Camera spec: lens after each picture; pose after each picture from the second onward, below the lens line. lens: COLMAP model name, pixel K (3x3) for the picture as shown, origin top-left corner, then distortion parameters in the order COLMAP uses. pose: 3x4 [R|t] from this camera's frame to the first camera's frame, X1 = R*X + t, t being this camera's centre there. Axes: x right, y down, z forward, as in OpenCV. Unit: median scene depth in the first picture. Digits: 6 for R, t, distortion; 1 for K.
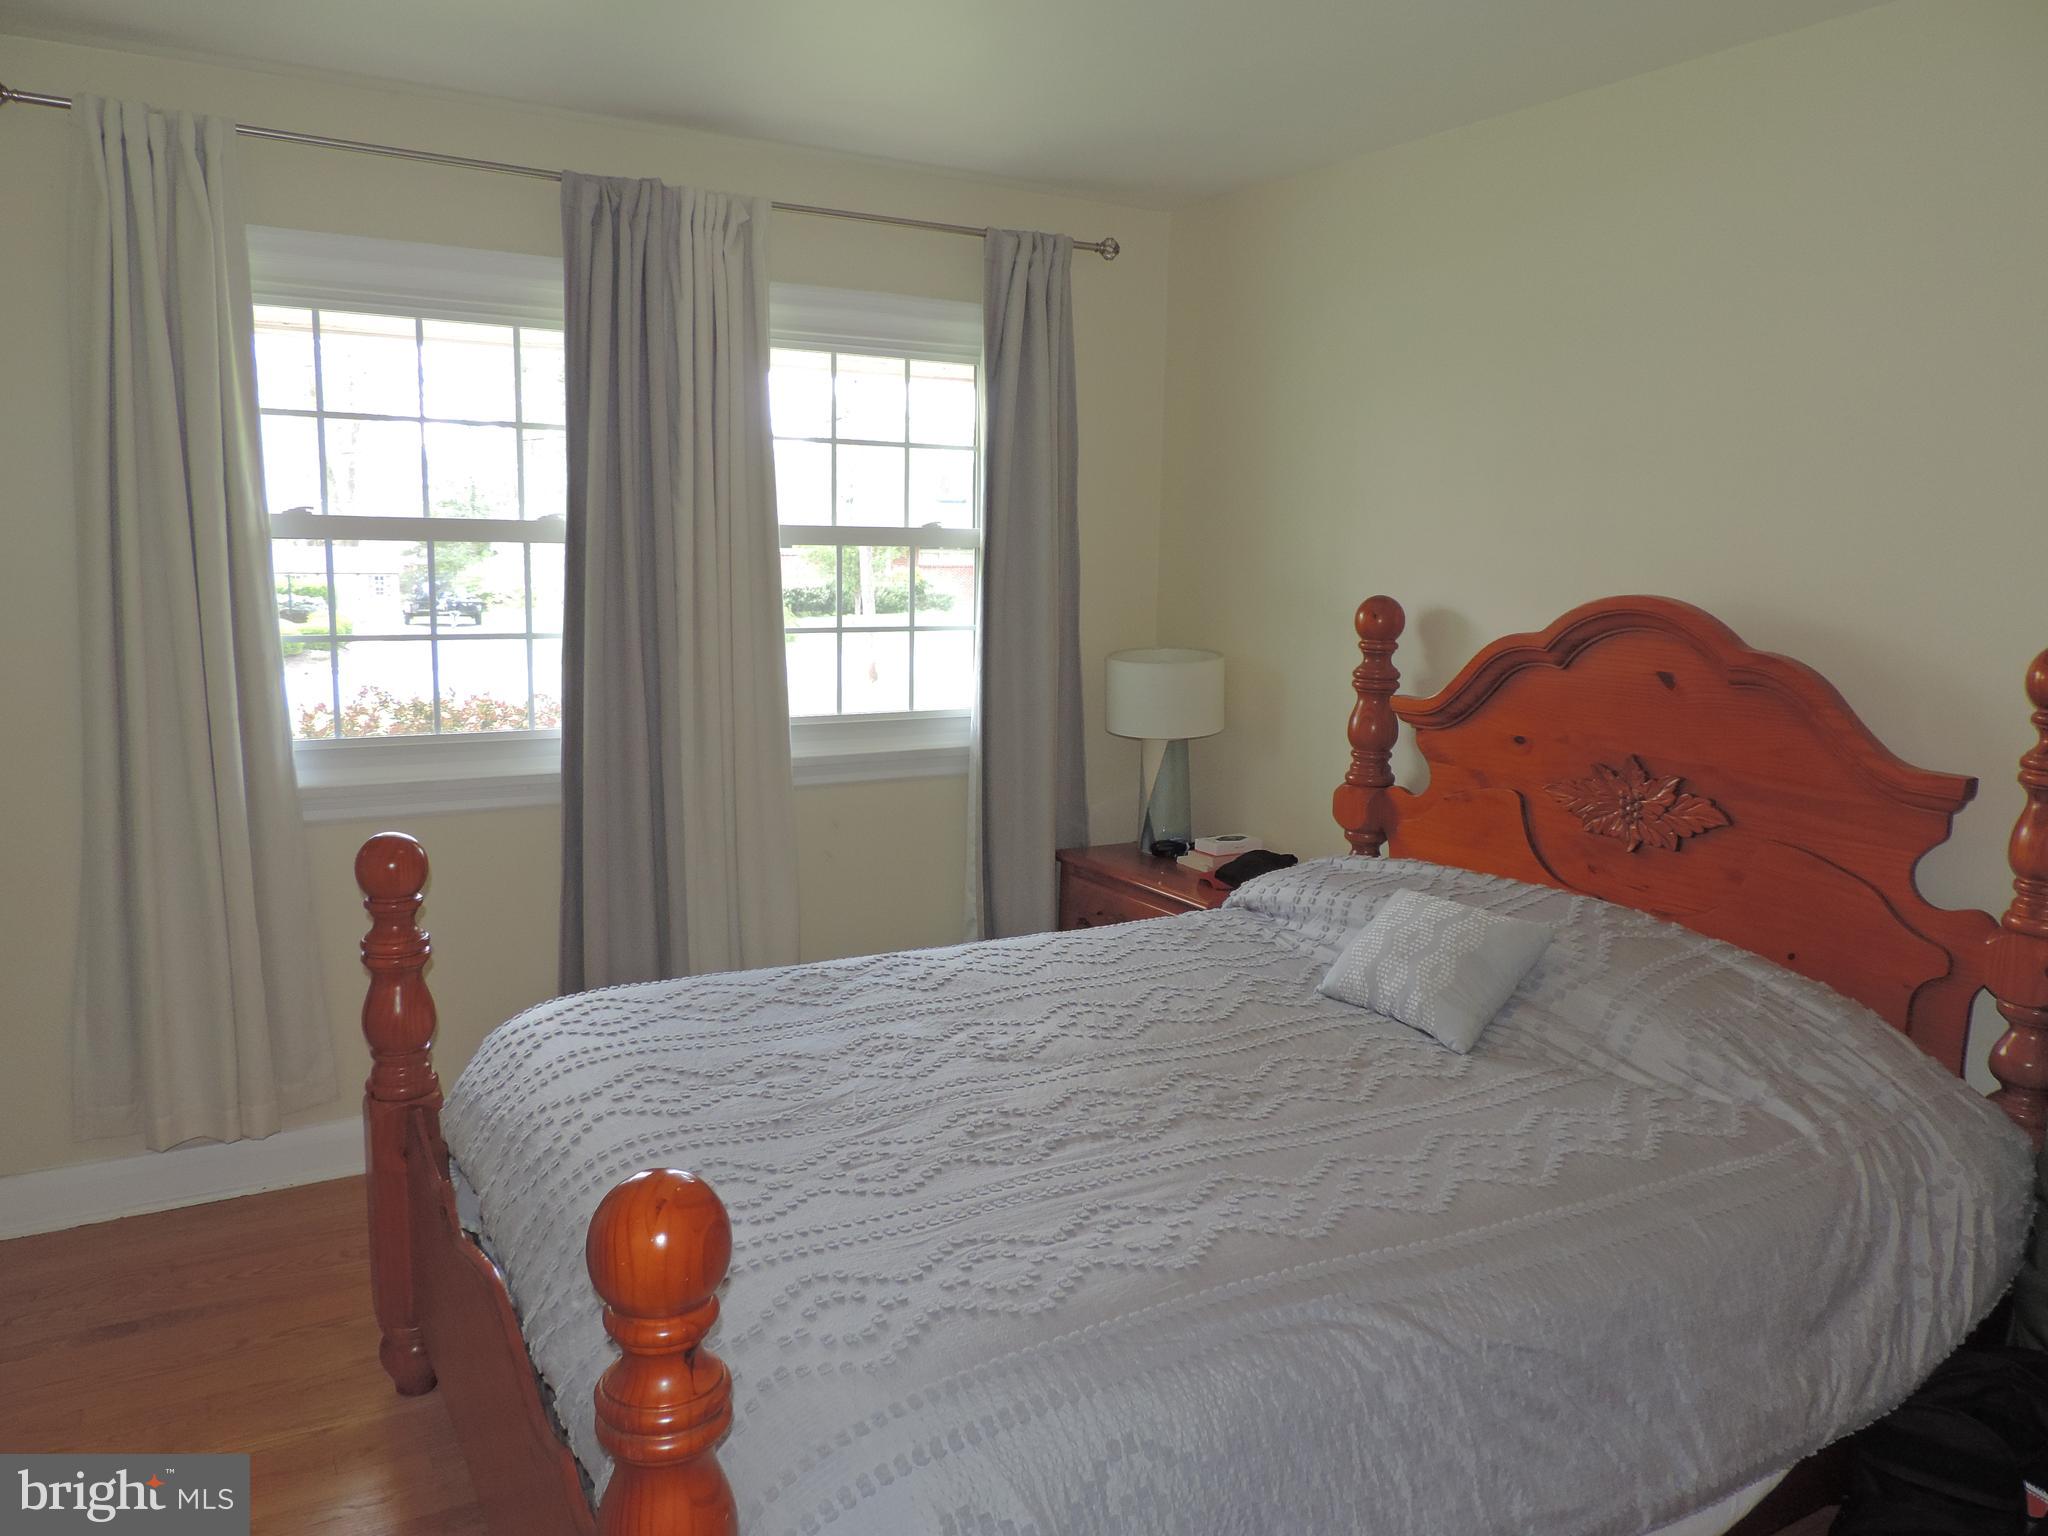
lens RADIAL K [[1461.4, 0, 1004.5], [0, 1461.4, 799.8], [0, 0, 1]] dist [-0.021097, 0.003262]
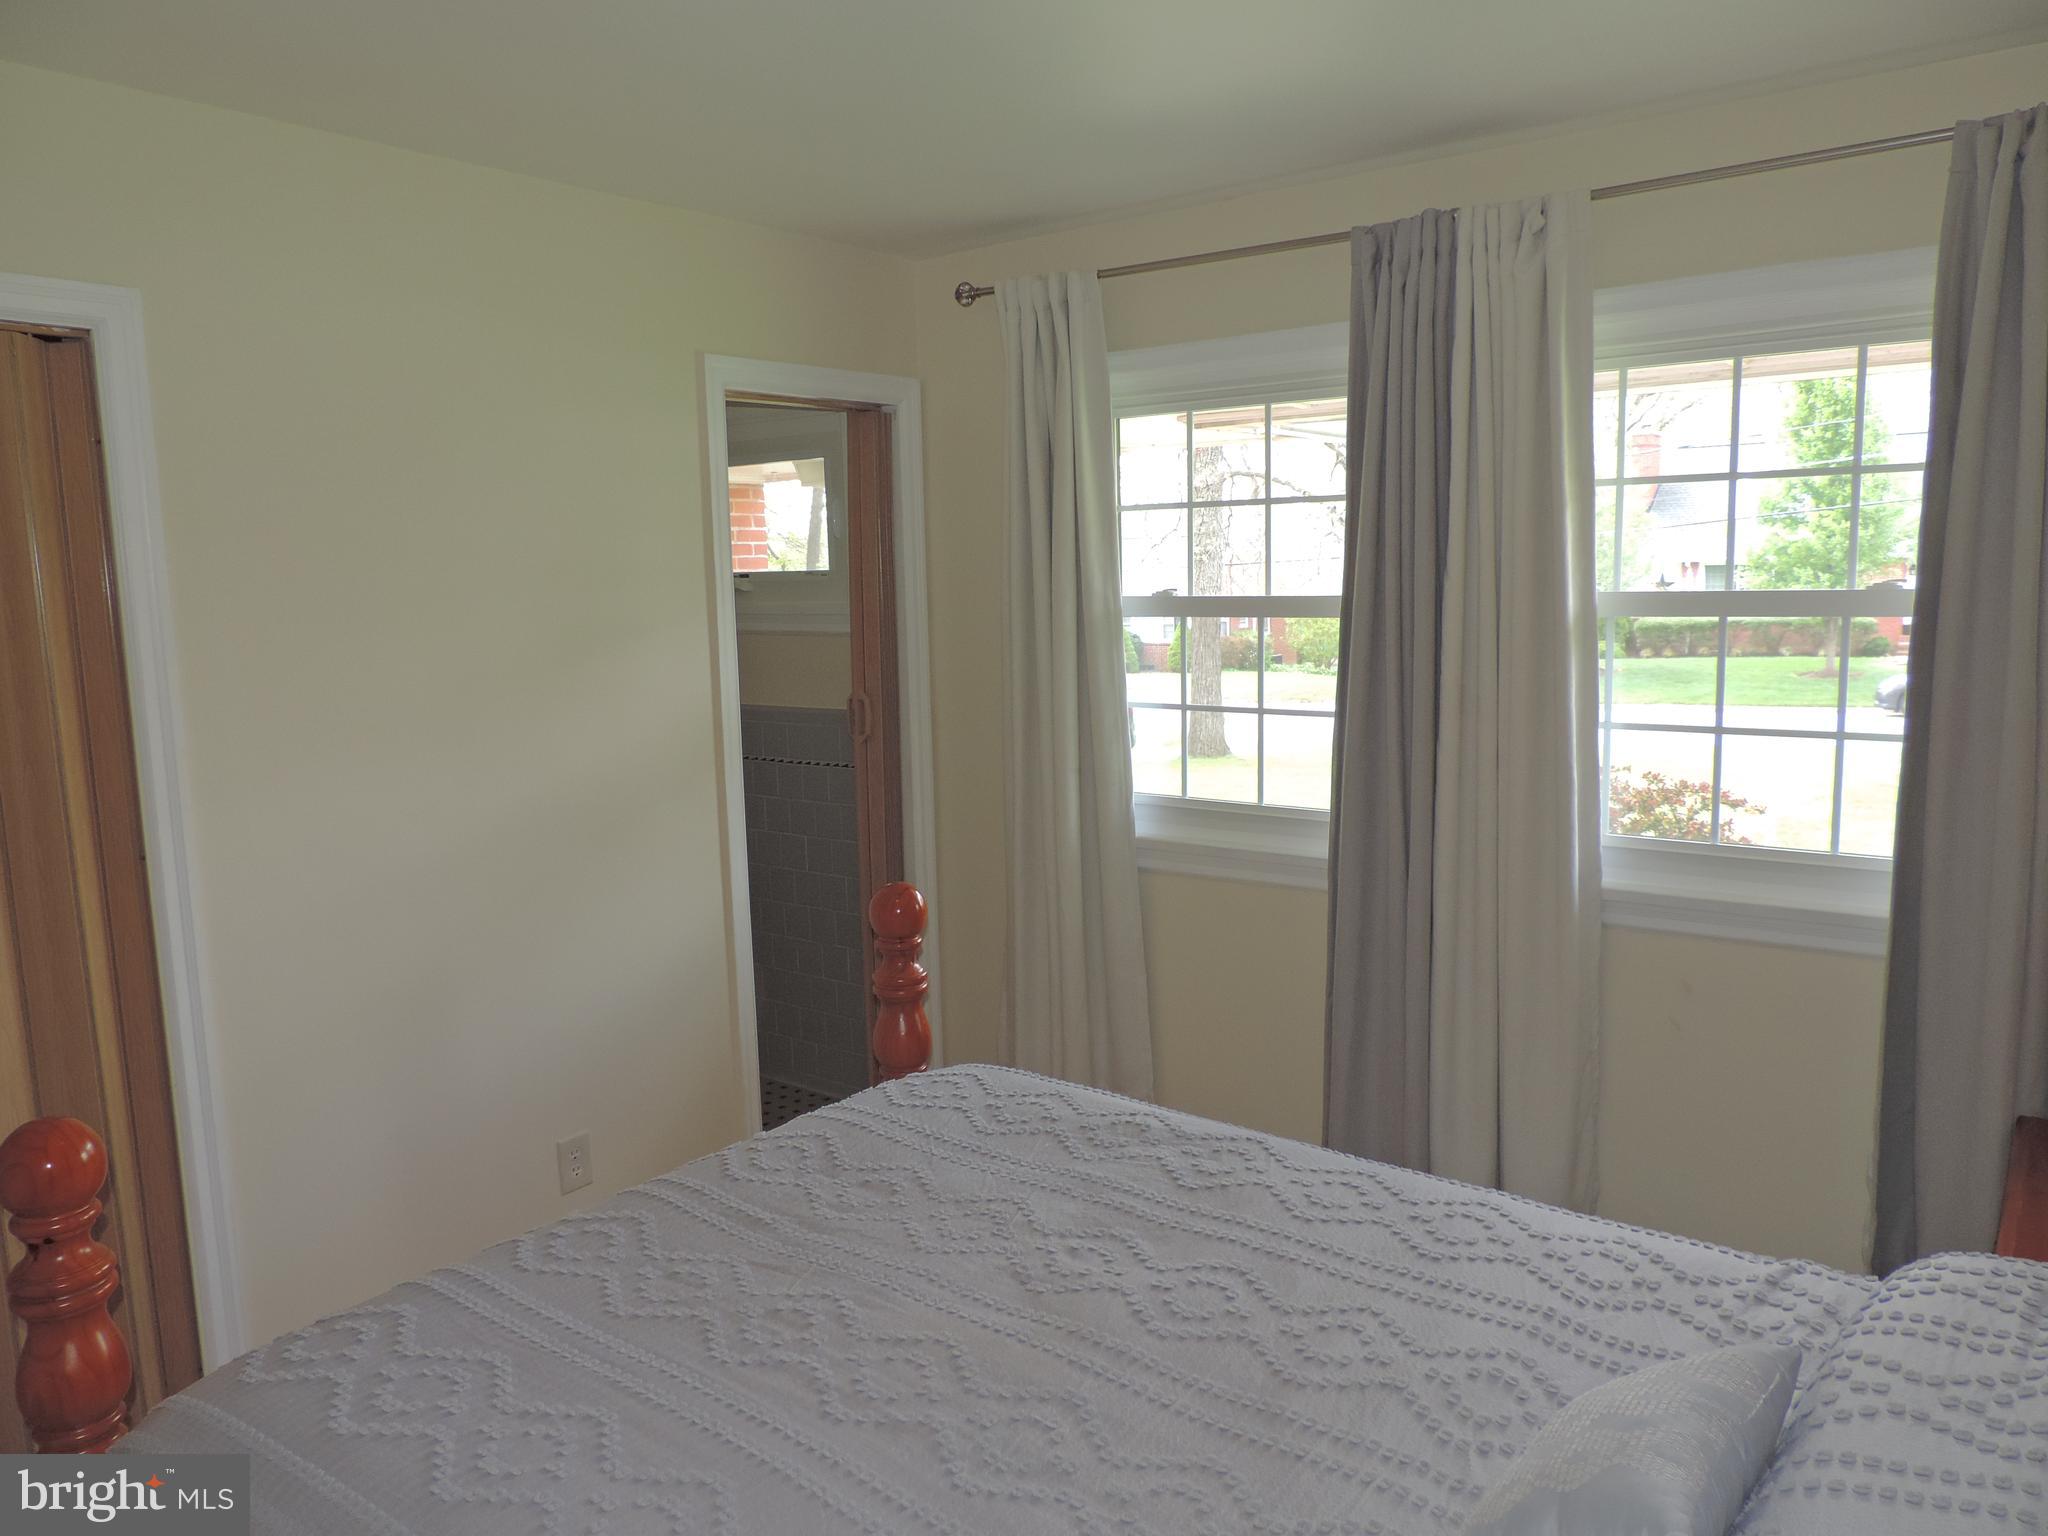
lens RADIAL K [[1461.4, 0, 1033.6], [0, 1461.4, 775.2], [0, 0, 1]] dist [-0.021097, 0.003262]
pose [[0.383081, 0.096700, -0.918639, 0.516774], [-0.132221, 0.990005, 0.049075, -0.100928], [0.914203, 0.102664, 0.392038, 0.477111]]
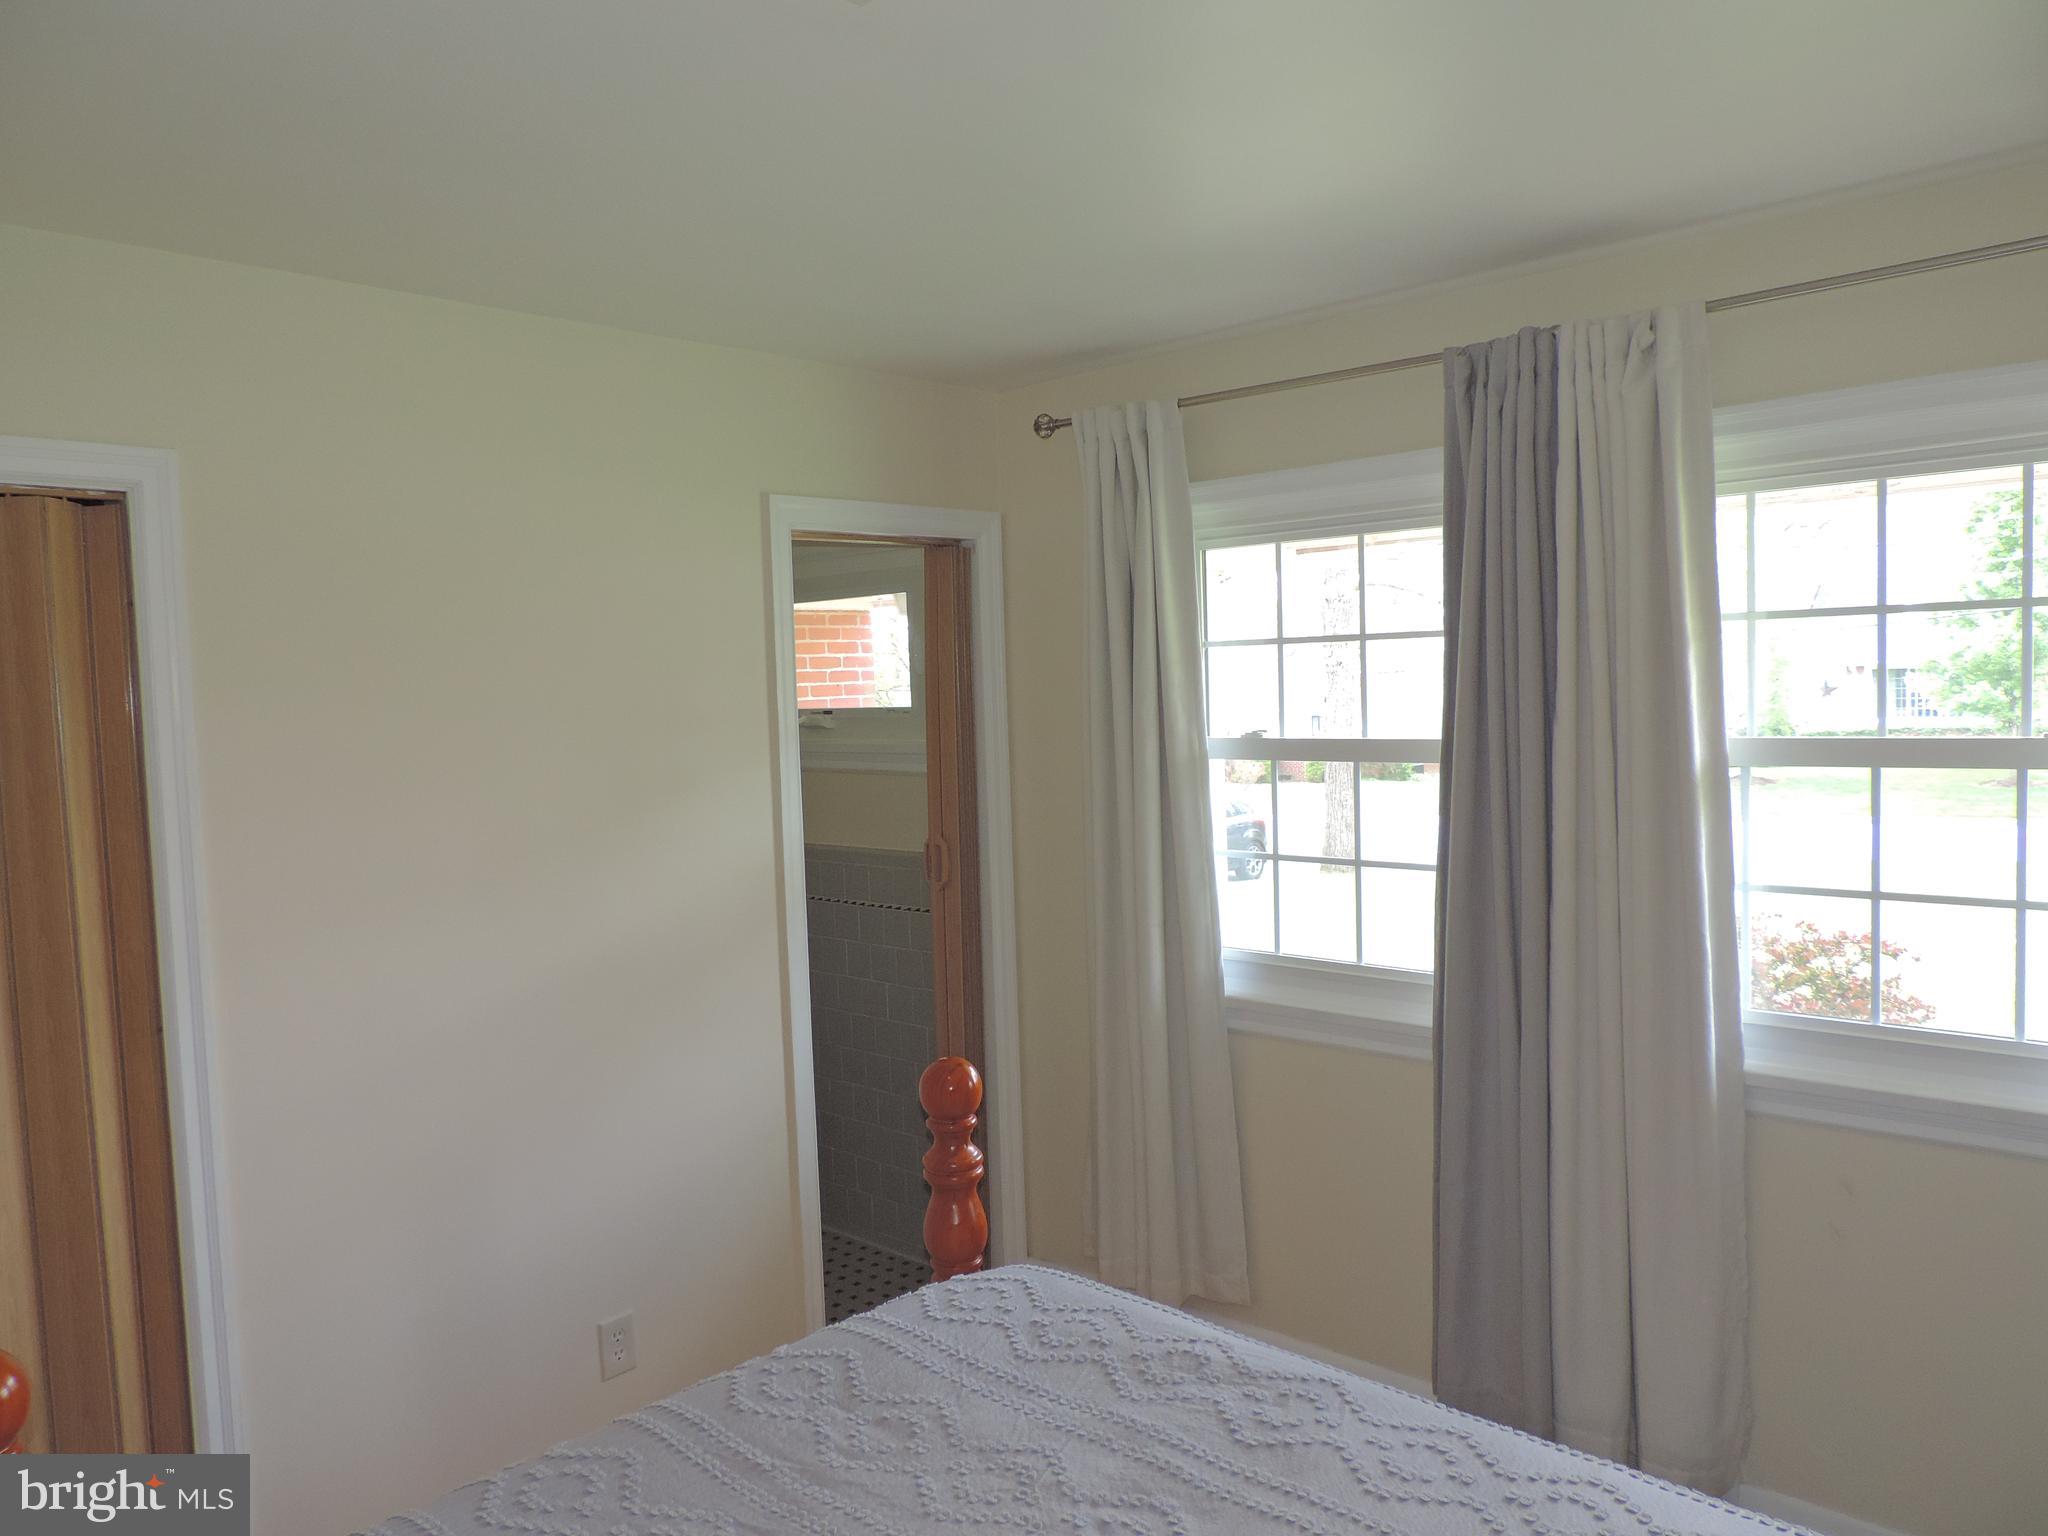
lens RADIAL K [[1461.4, 0, 1033.4], [0, 1461.4, 771.0], [0, 0, 1]] dist [-0.021097, 0.003262]
pose [[0.293975, 0.024796, -0.955492, 0.469363], [-0.130474, 0.991347, -0.014416, -0.135192], [0.946866, 0.128904, 0.294666, 0.537609]]
